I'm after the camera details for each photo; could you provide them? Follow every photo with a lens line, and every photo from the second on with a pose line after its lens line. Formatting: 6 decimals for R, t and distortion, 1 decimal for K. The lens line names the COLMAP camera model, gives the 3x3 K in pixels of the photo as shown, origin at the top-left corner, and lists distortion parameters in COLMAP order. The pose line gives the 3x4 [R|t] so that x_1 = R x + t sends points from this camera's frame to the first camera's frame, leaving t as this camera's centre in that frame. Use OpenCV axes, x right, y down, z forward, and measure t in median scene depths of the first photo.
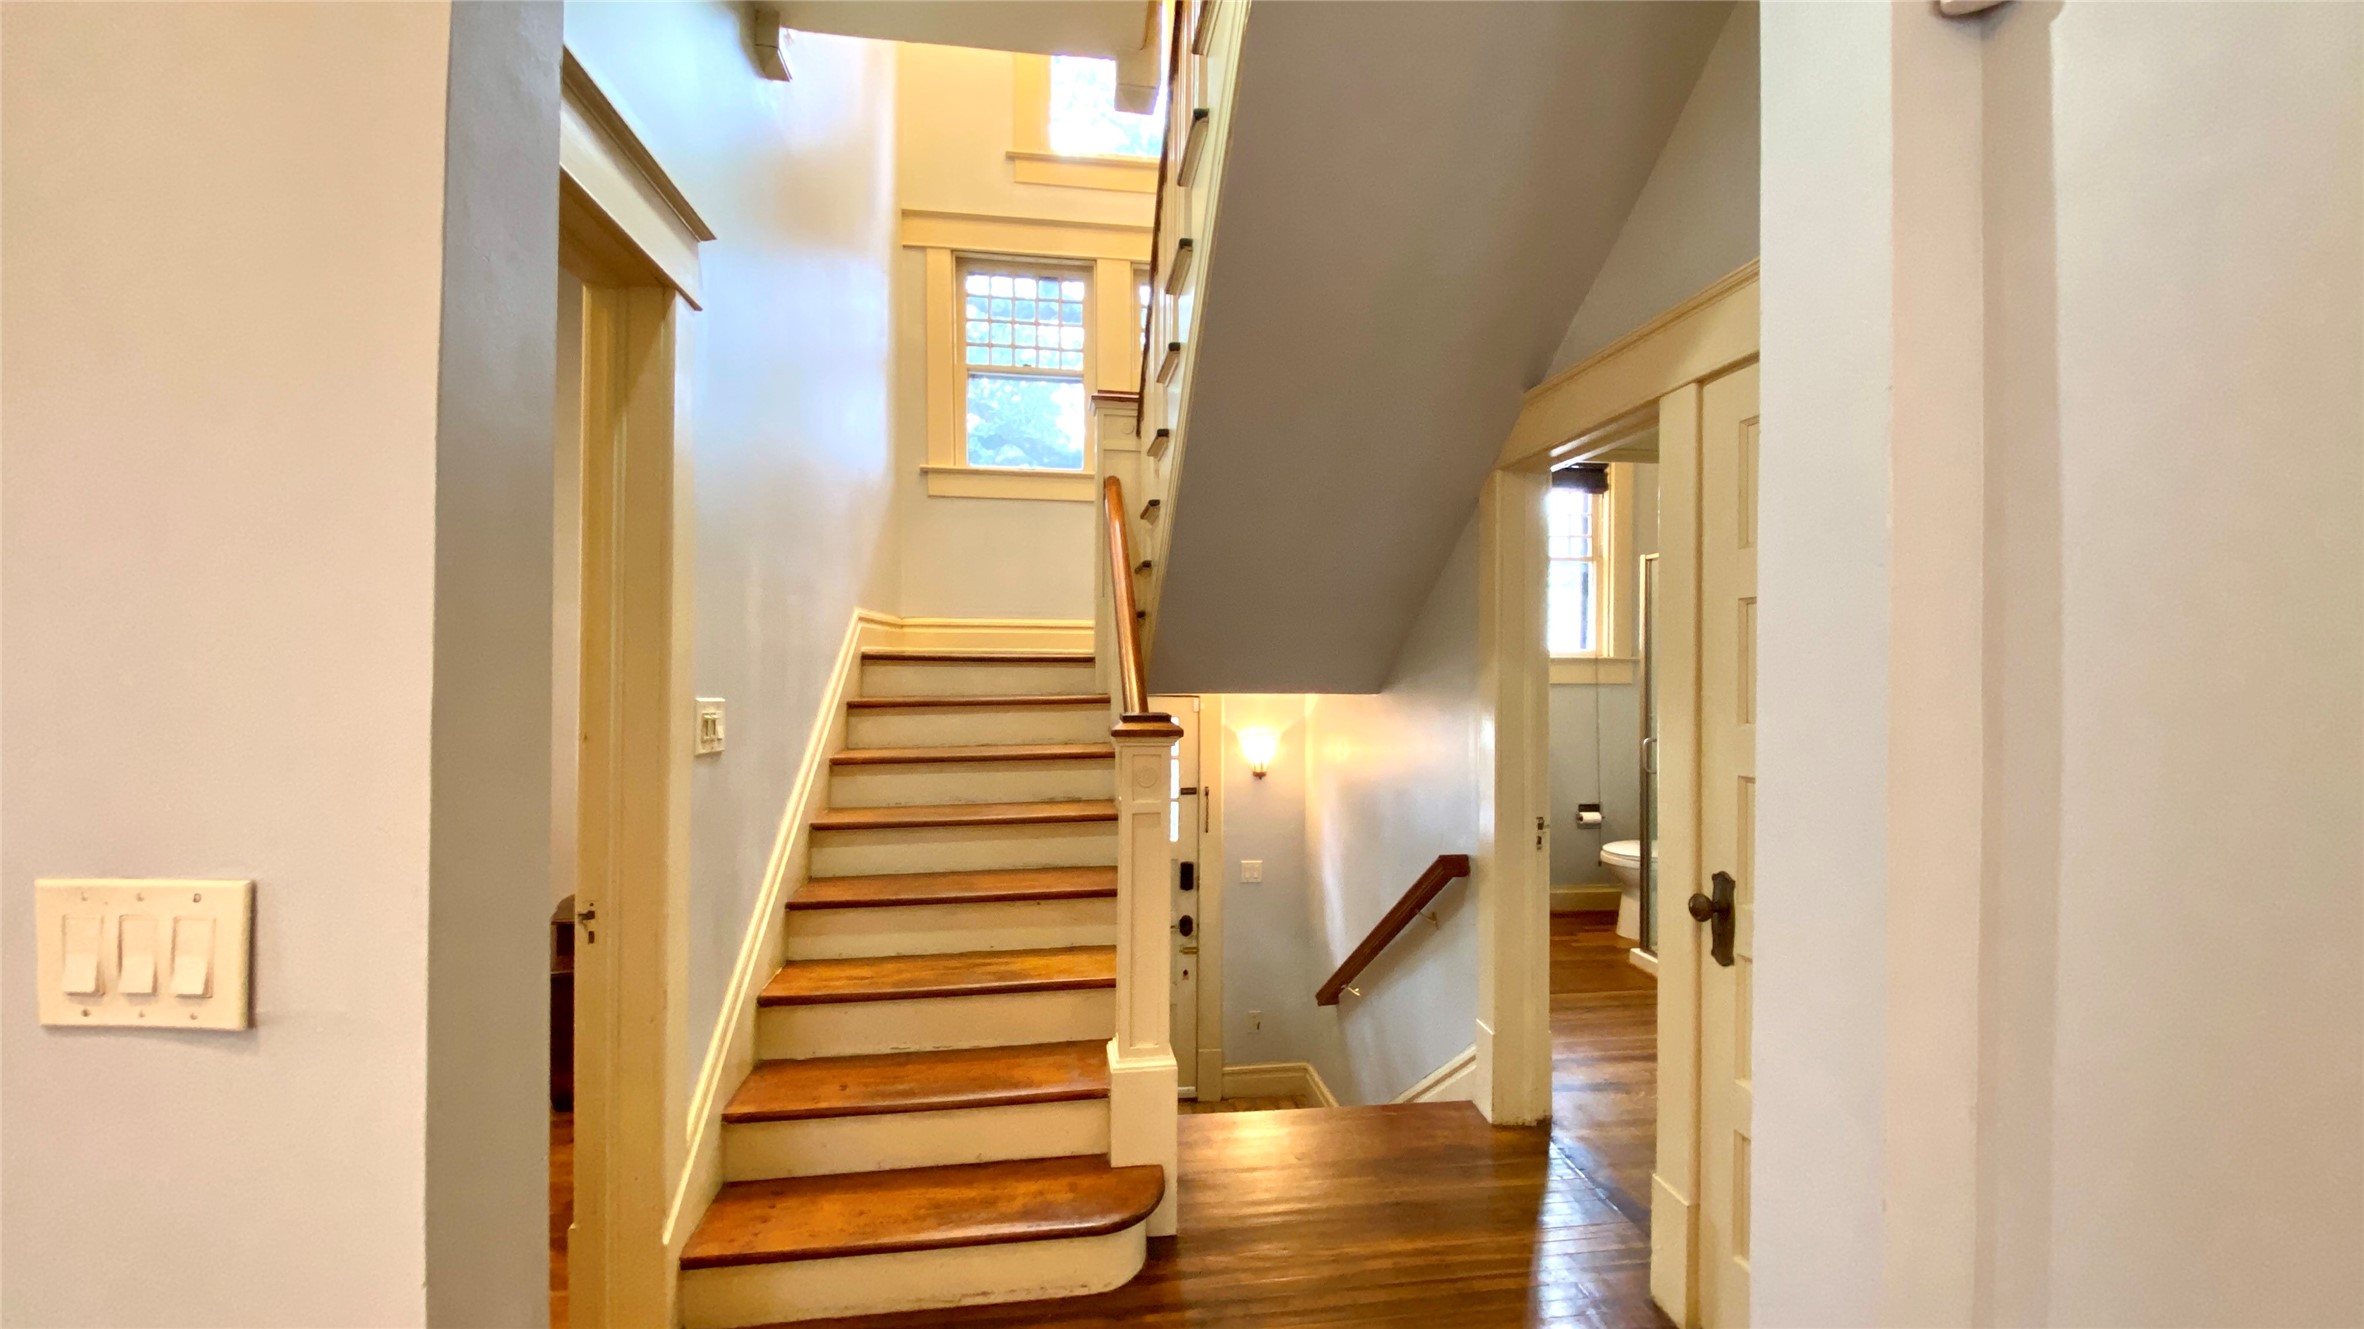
lens RADIAL K [[940.9, 0, 1185.6], [0, 940.9, 658.3], [0, 0, 1]] dist [0.027251, -0.038468]
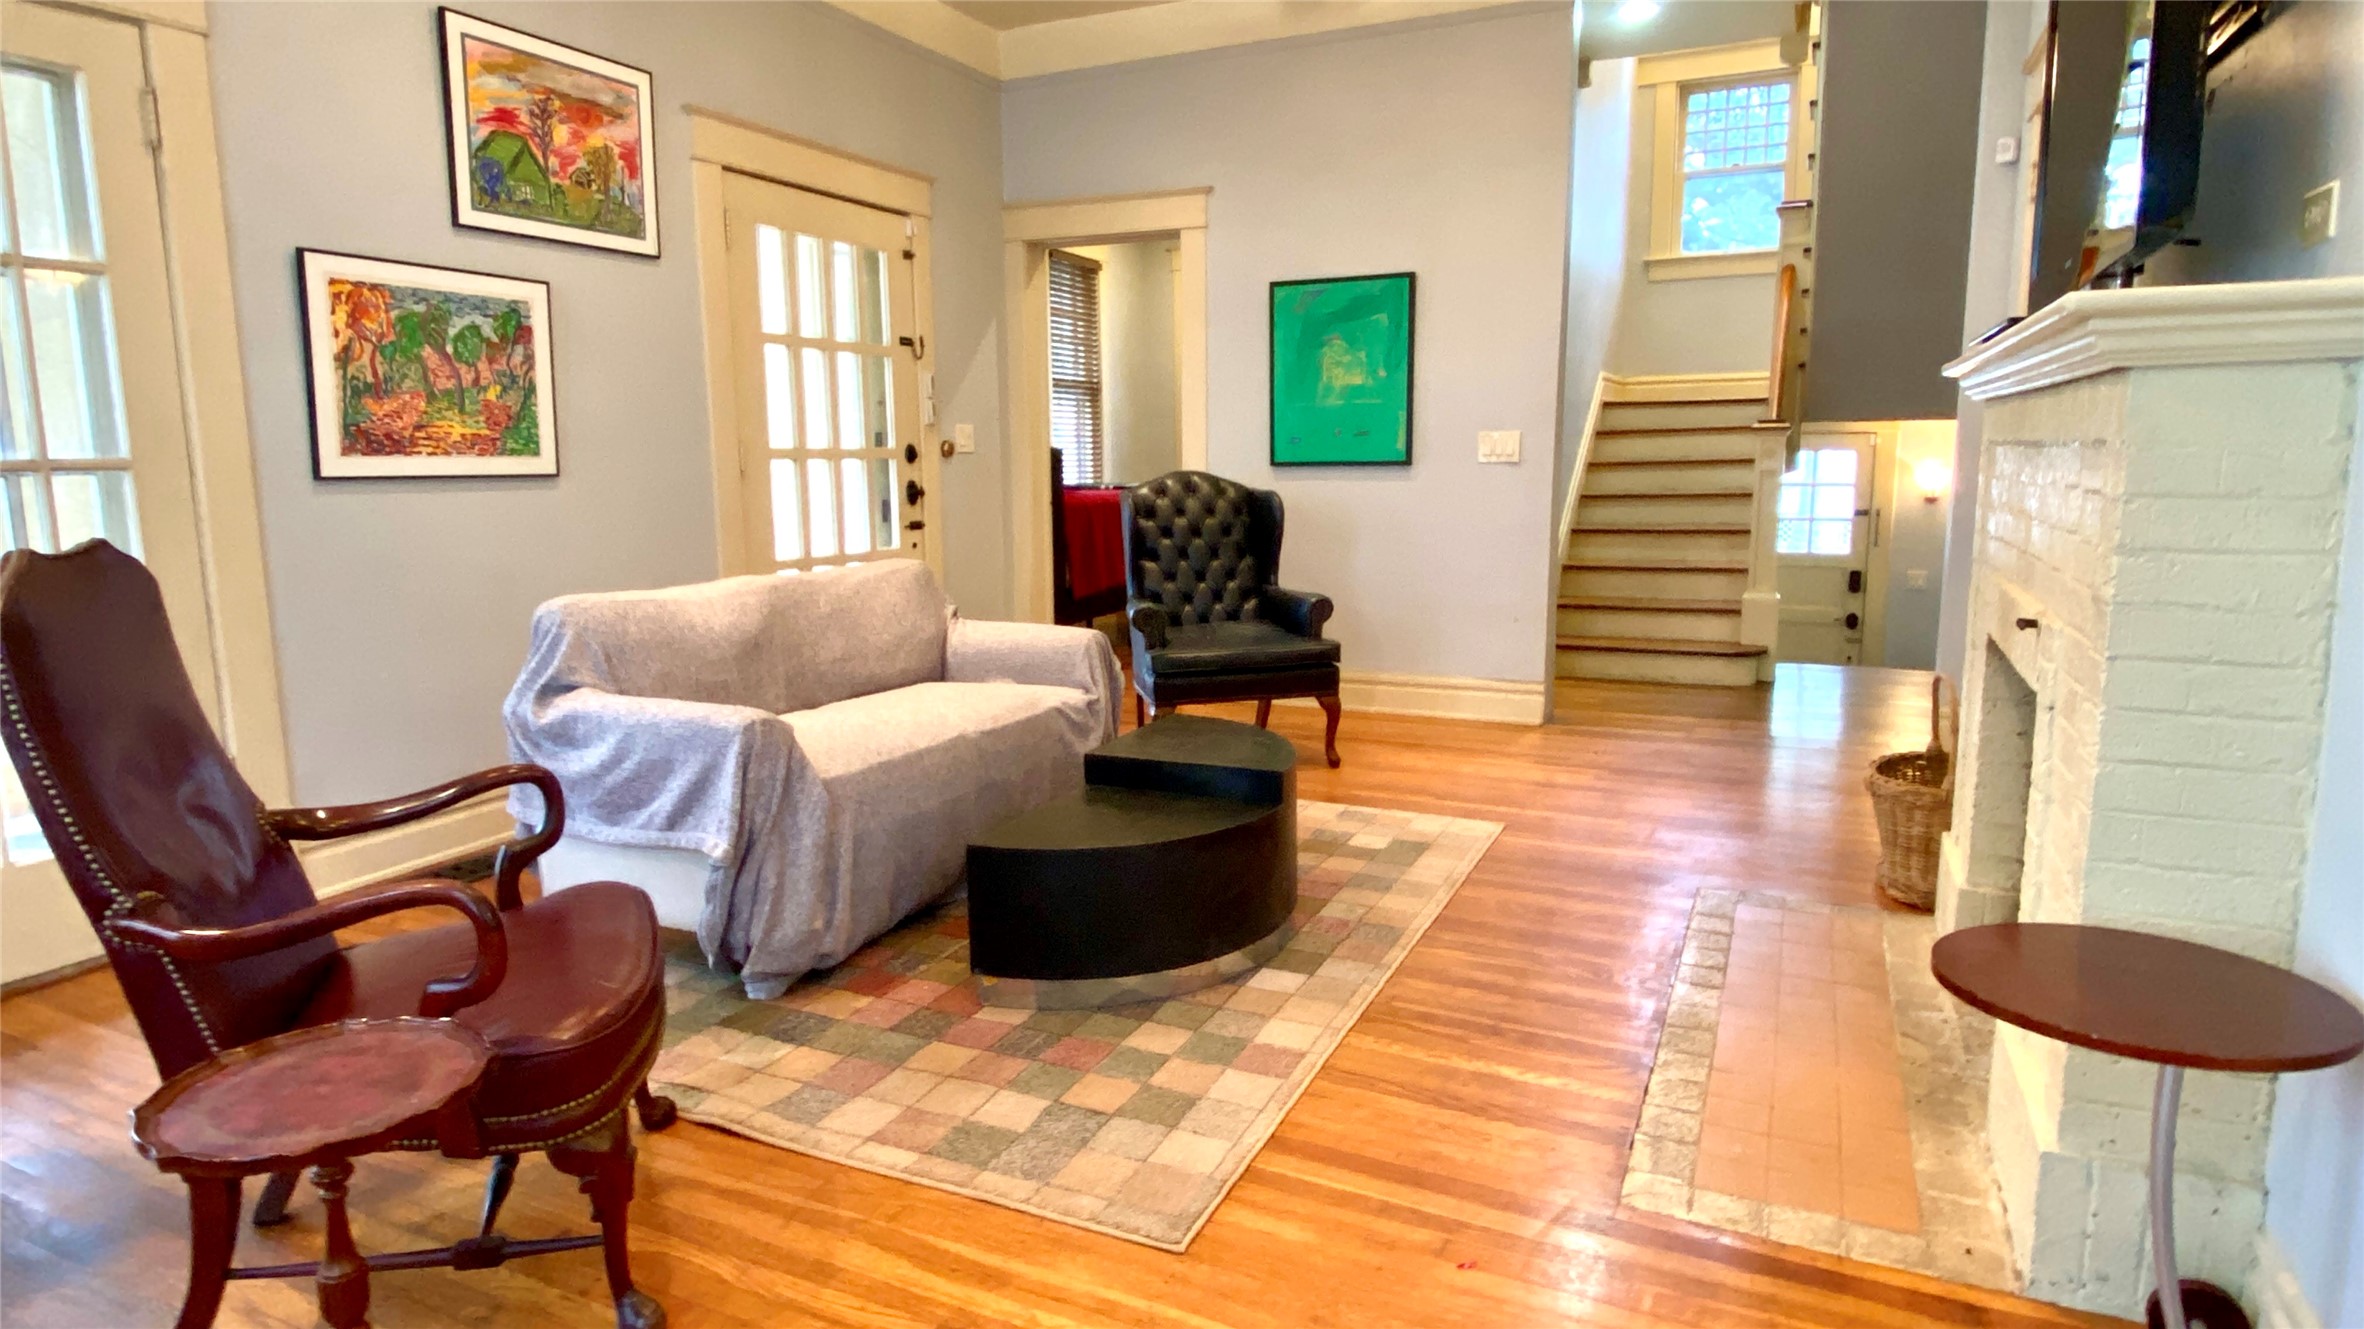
lens RADIAL K [[1345.7, 0, 1136.3], [0, 1345.7, 638.1], [0, 0, 1]] dist [0.014526, 0.000115]
pose [[0.823836, 0.067702, -0.562771, 0.224042], [0.014084, 0.990090, 0.139726, 0.044769], [0.566654, -0.123037, 0.814718, -0.968592]]
